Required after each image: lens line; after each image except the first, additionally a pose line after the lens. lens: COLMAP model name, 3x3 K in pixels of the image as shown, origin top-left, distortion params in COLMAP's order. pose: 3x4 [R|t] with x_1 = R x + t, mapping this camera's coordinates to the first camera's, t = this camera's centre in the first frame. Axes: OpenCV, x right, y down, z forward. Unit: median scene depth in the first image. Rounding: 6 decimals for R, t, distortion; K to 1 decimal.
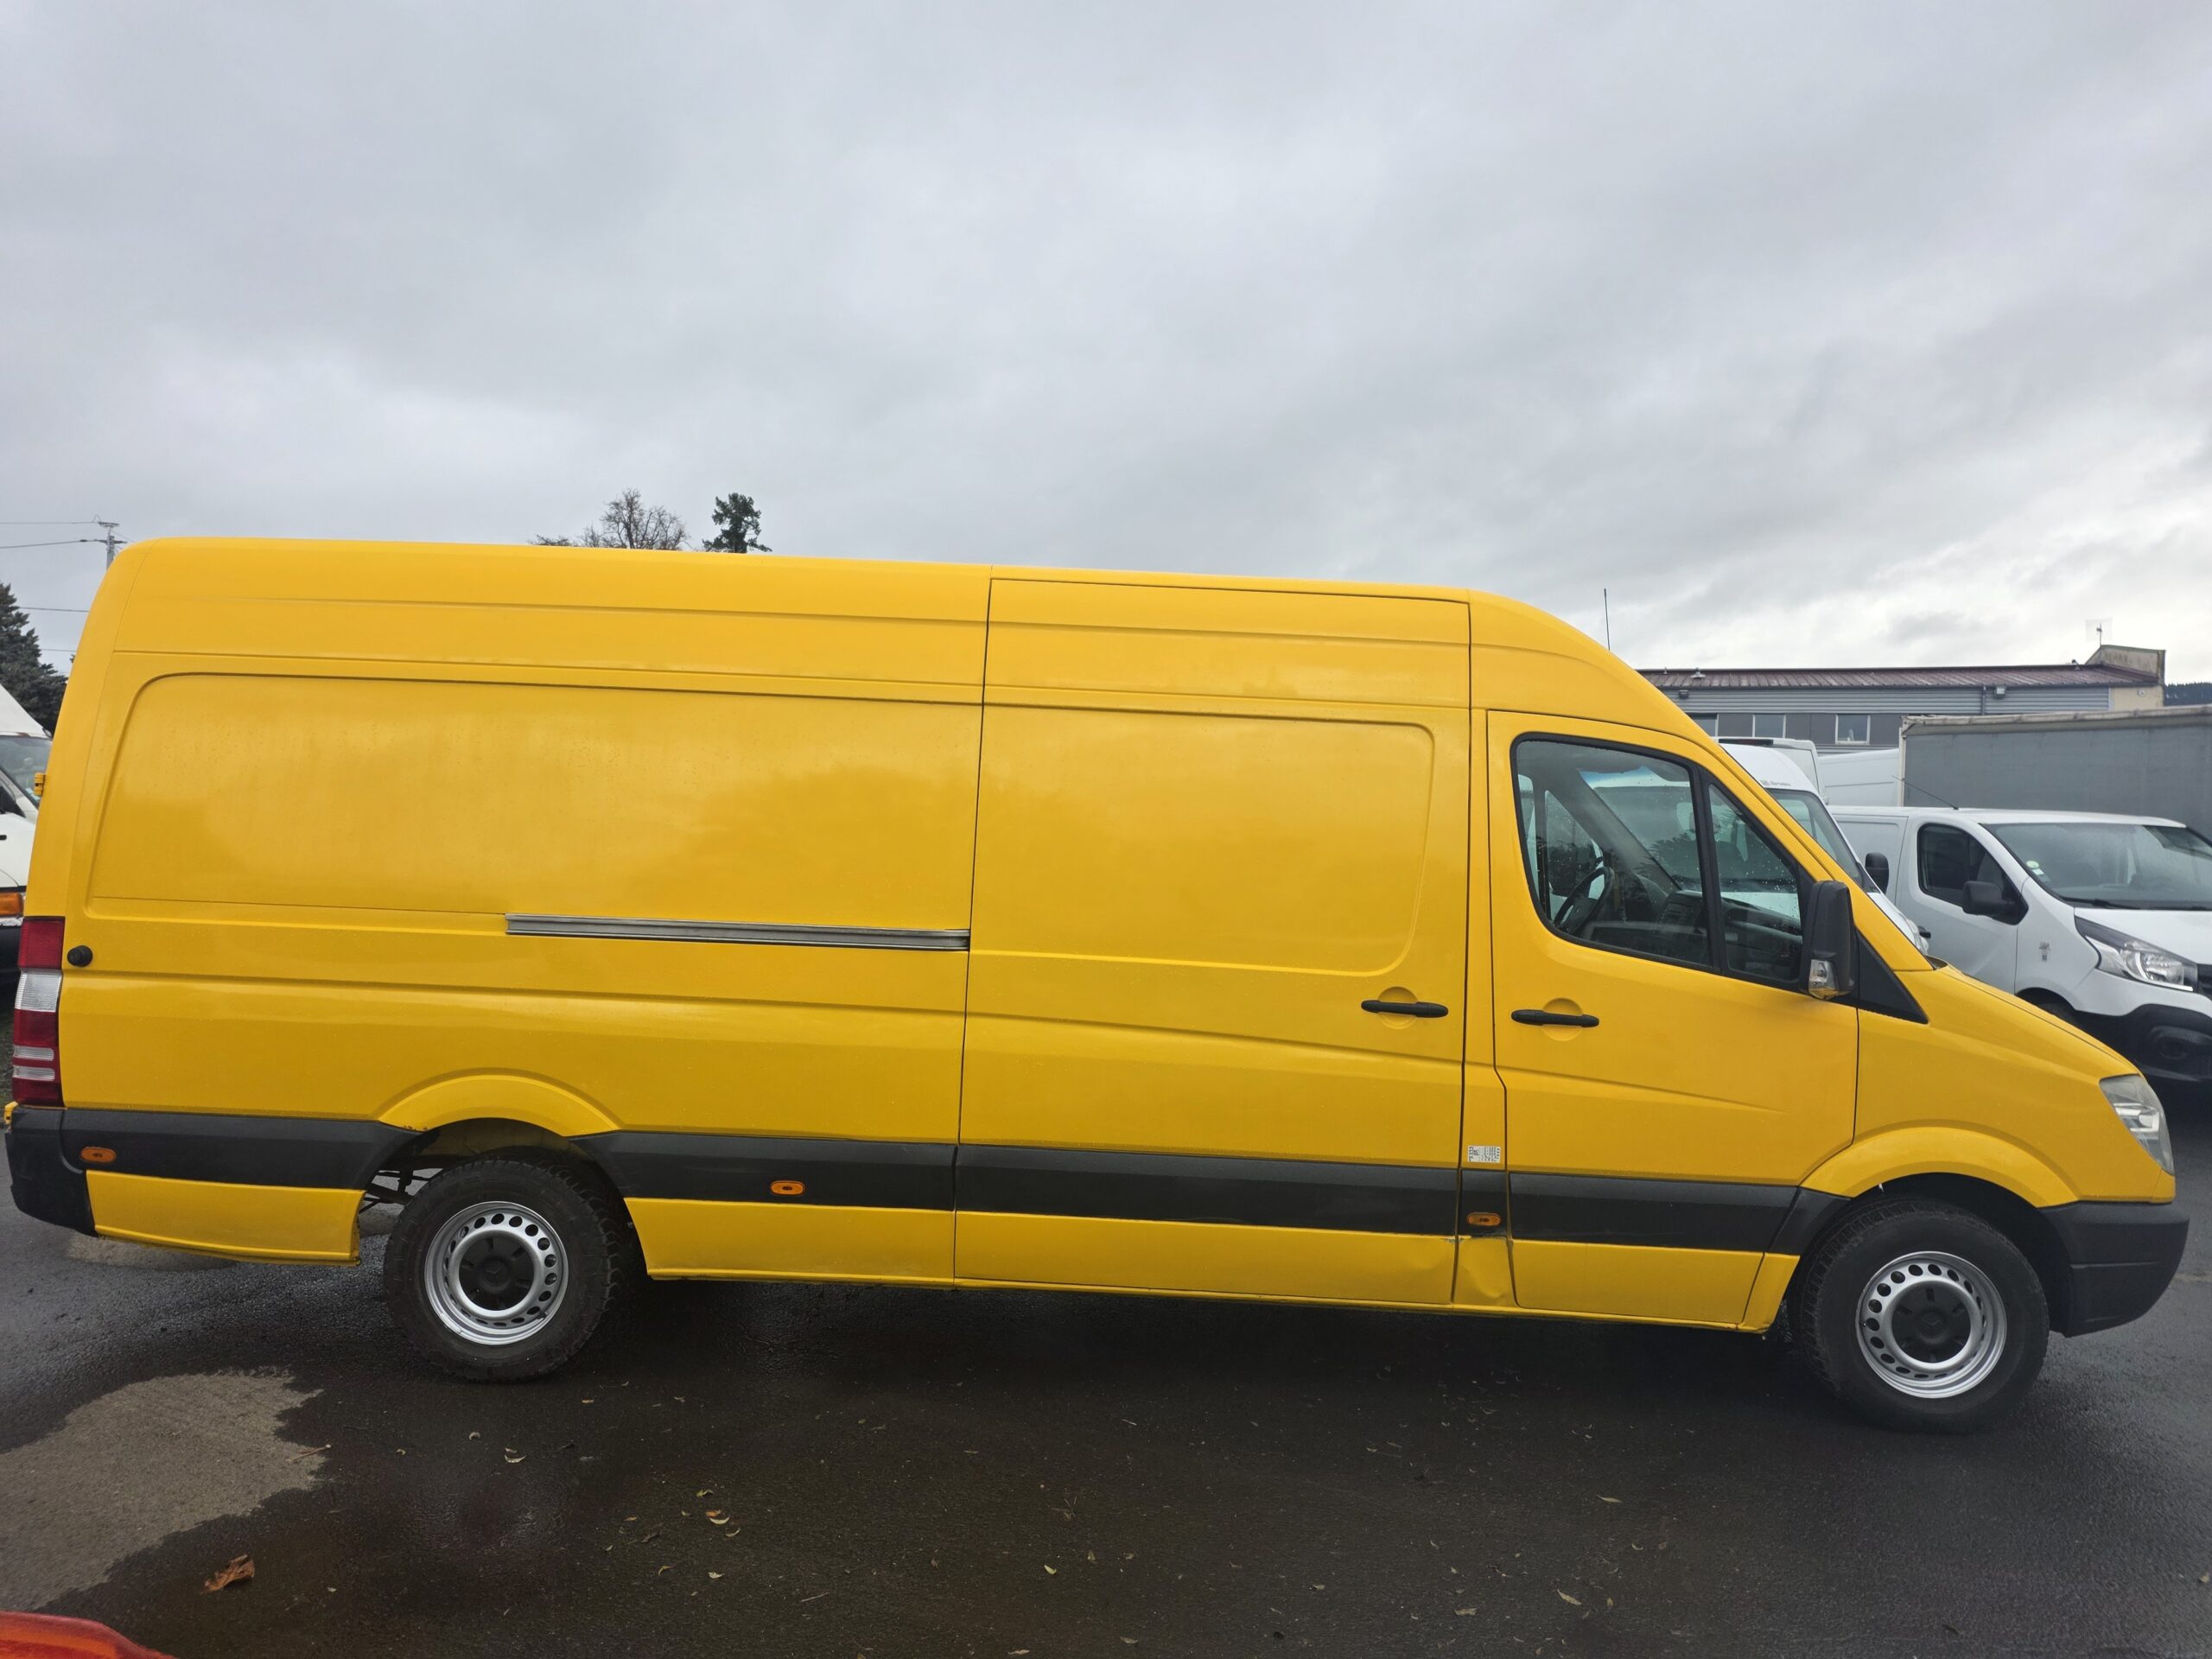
lens RADIAL K [[1440.1, 0, 1113.8], [0, 1440.1, 833.2], [0, 0, 1]] dist [0.090463, -0.081228]
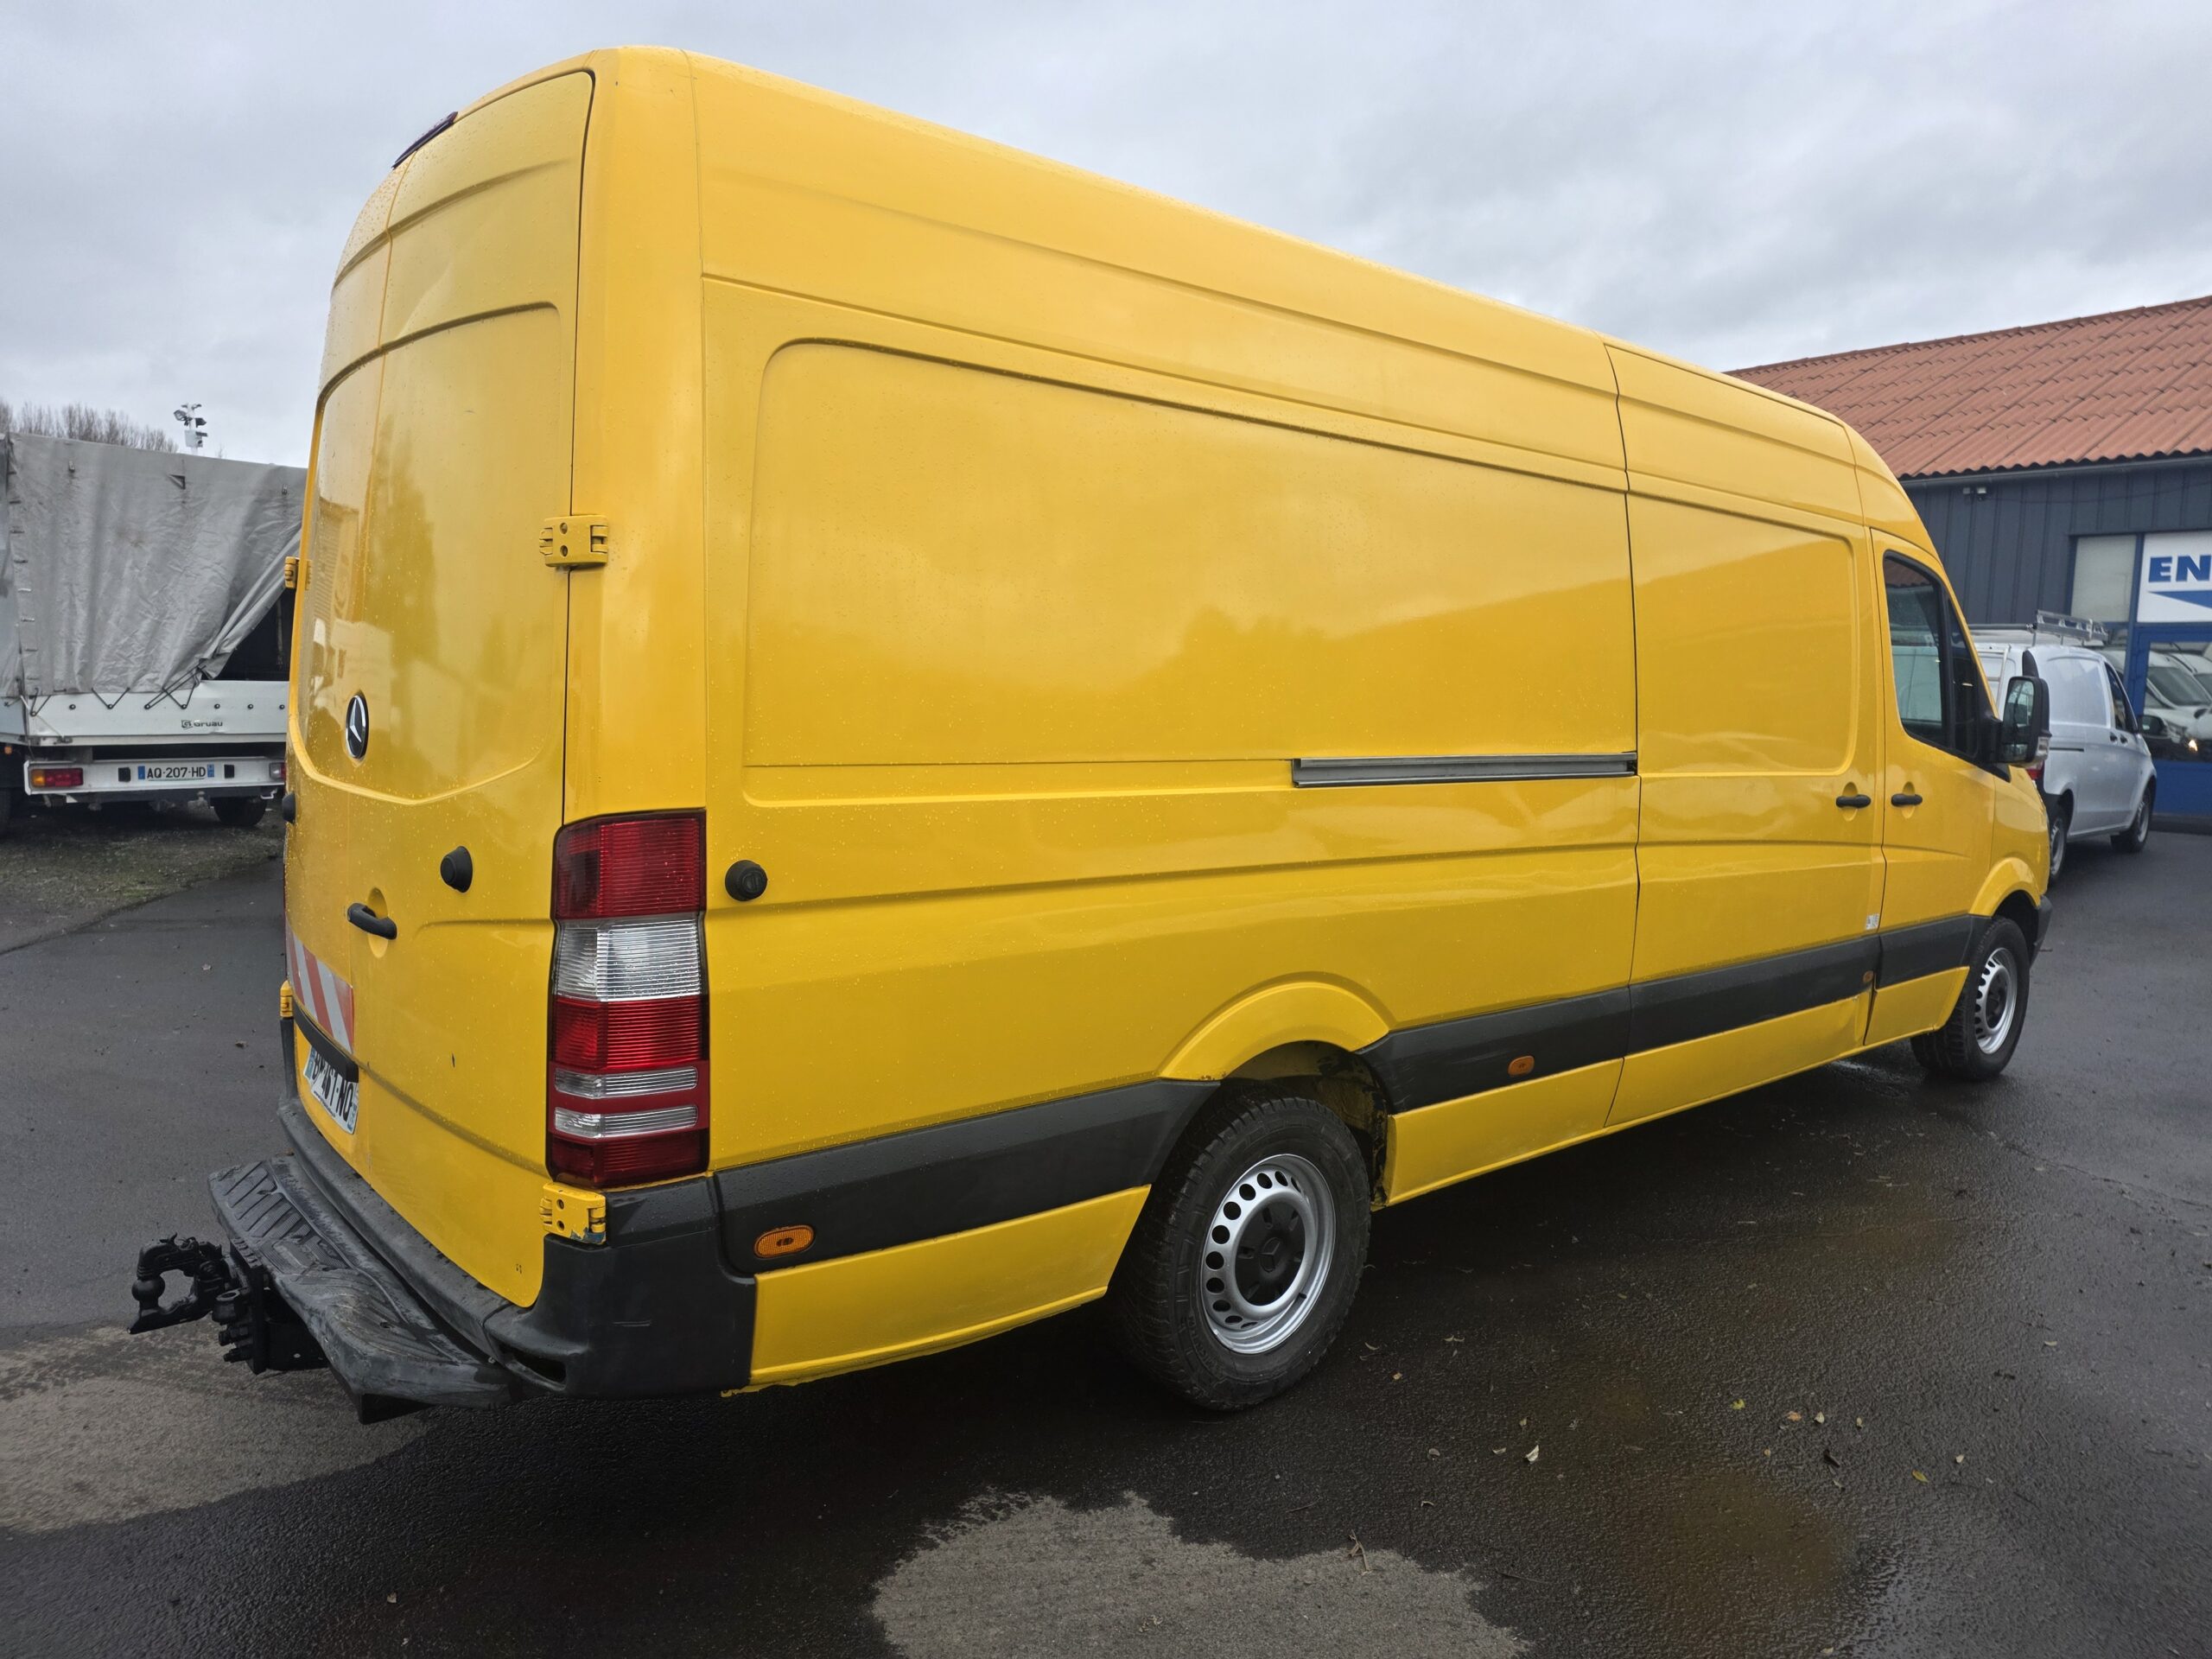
lens RADIAL K [[1440.1, 0, 1113.8], [0, 1440.1, 833.2], [0, 0, 1]] dist [0.090463, -0.081228]
pose [[0.750839, -0.085452, 0.654934, -0.934531], [0.009860, 0.992935, 0.118248, 0.007473], [-0.660411, -0.082327, 0.746377, 0.533992]]
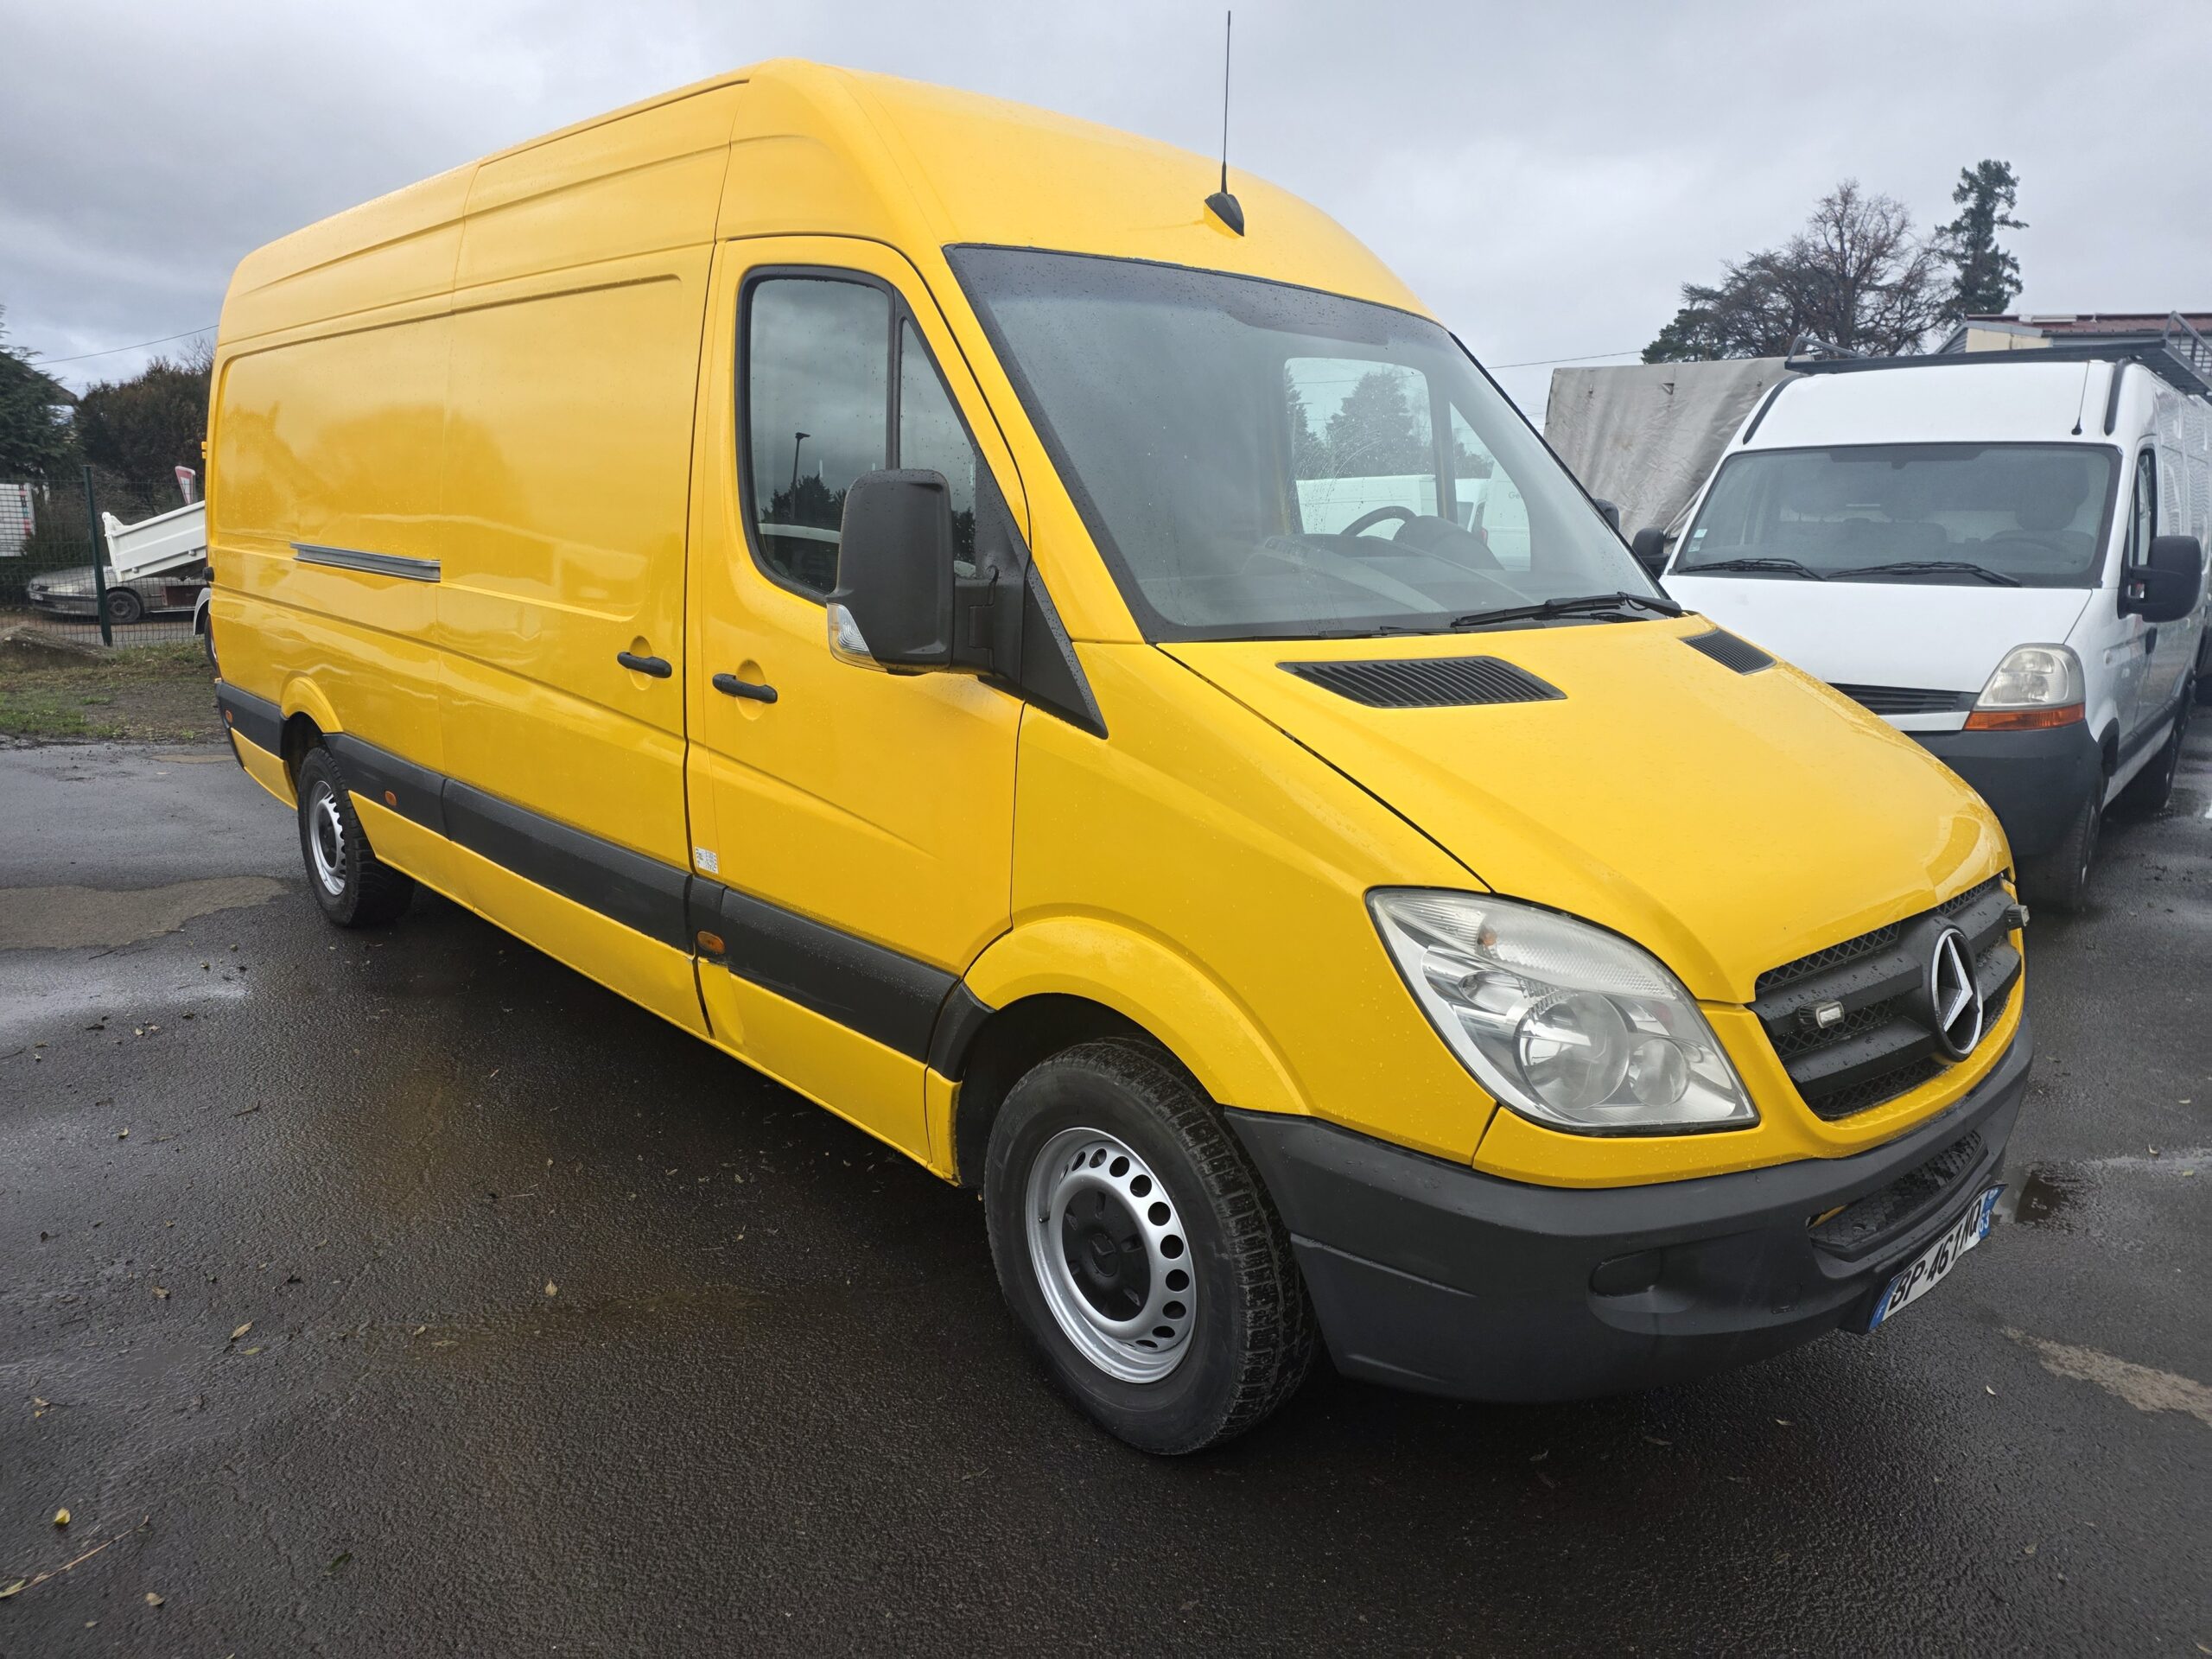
lens RADIAL K [[1440.1, 0, 1113.8], [0, 1440.1, 833.2], [0, 0, 1]] dist [0.090463, -0.081228]
pose [[0.695798, 0.133472, -0.705727, 0.935341], [-0.012230, 0.984641, 0.174163, 0.069775], [0.718133, -0.112551, 0.686744, 0.623050]]
